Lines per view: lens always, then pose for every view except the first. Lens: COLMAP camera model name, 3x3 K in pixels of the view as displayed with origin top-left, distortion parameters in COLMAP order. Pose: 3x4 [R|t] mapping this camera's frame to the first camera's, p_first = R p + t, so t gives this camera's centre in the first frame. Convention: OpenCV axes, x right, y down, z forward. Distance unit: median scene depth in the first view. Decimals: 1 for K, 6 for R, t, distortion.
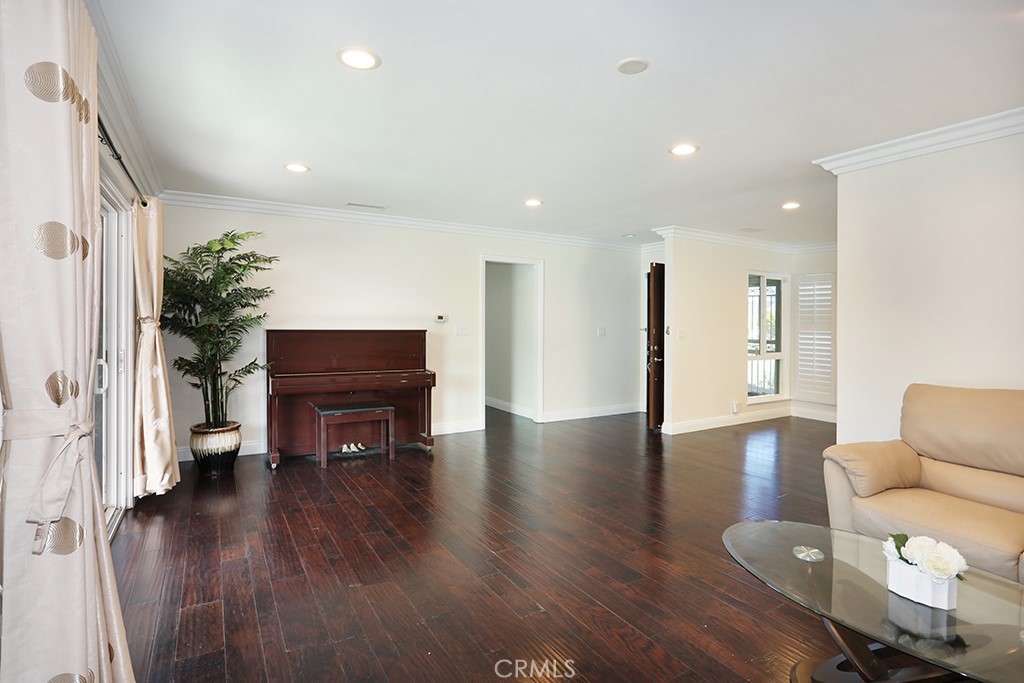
lens RADIAL K [[515.3, 0, 511.9], [0, 515.3, 314.5], [0, 0, 1]] dist [-0.035260, 0.015543]
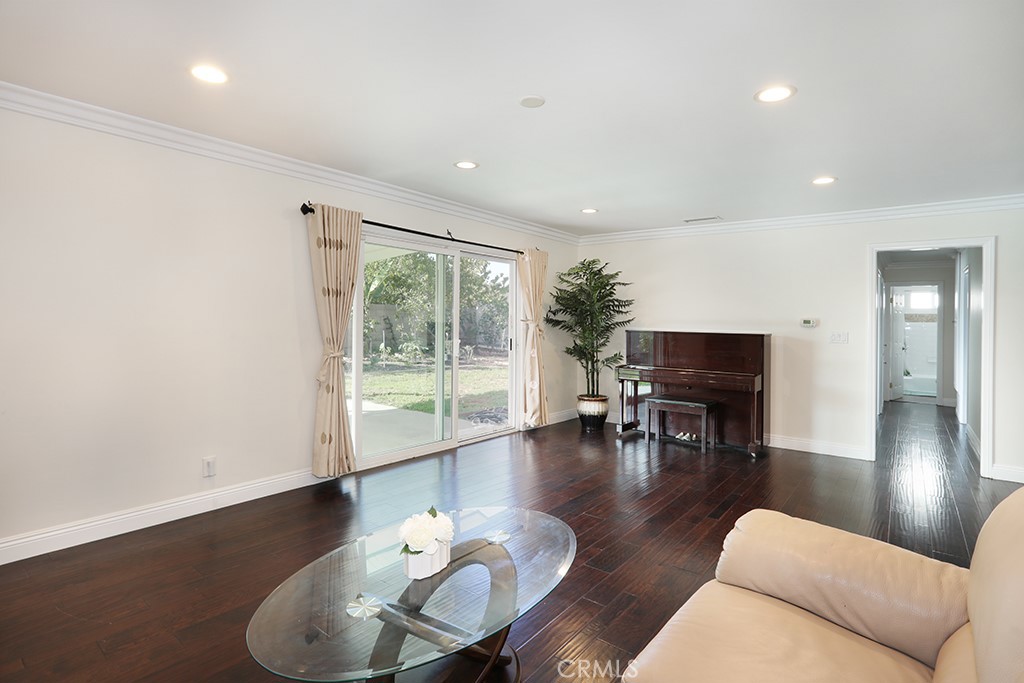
lens RADIAL K [[515.3, 0, 511.9], [0, 515.3, 314.5], [0, 0, 1]] dist [-0.035260, 0.015543]
pose [[0.351411, -0.012244, -0.936141, 0.684685], [-0.001526, 0.999906, -0.013651, 0.007921], [0.936220, 0.006226, 0.351359, 0.269992]]
